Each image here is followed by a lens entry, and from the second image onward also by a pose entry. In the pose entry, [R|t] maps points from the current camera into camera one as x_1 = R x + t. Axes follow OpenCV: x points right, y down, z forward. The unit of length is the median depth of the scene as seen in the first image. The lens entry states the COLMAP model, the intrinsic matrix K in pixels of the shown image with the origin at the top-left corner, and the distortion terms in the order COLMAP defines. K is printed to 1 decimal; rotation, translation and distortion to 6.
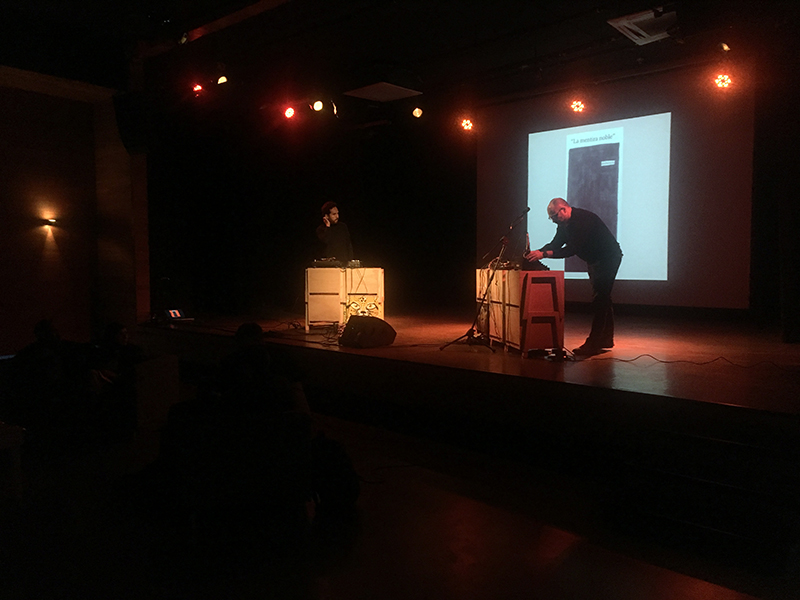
lens RADIAL K [[677.8, 0, 400.0], [0, 677.8, 300.0], [0, 0, 1]] dist [0.007630, -0.005685]
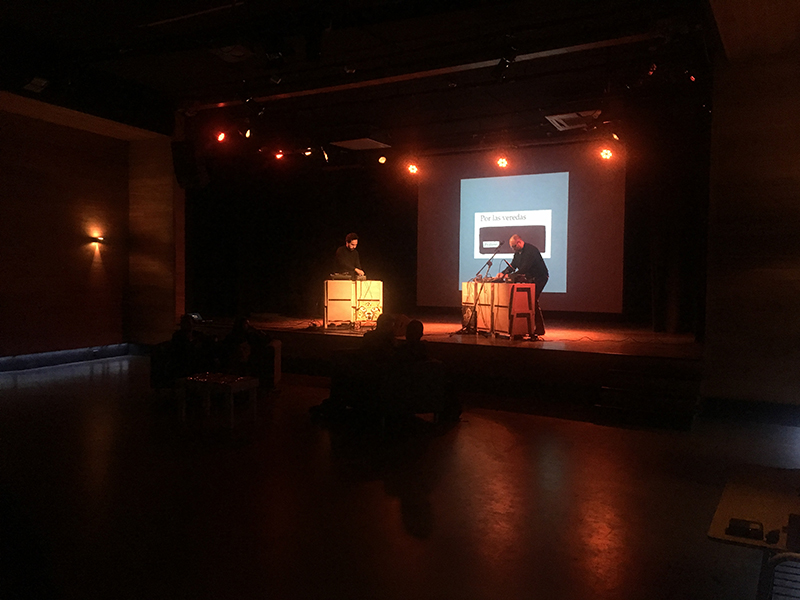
lens RADIAL K [[677.8, 0, 400.0], [0, 677.8, 300.0], [0, 0, 1]] dist [0.007630, -0.005685]
pose [[0.974018, 0.004794, 0.226420, -0.297334], [0.000220, 0.999755, -0.022117, 0.020475], [-0.226471, 0.021592, 0.973779, -0.320055]]
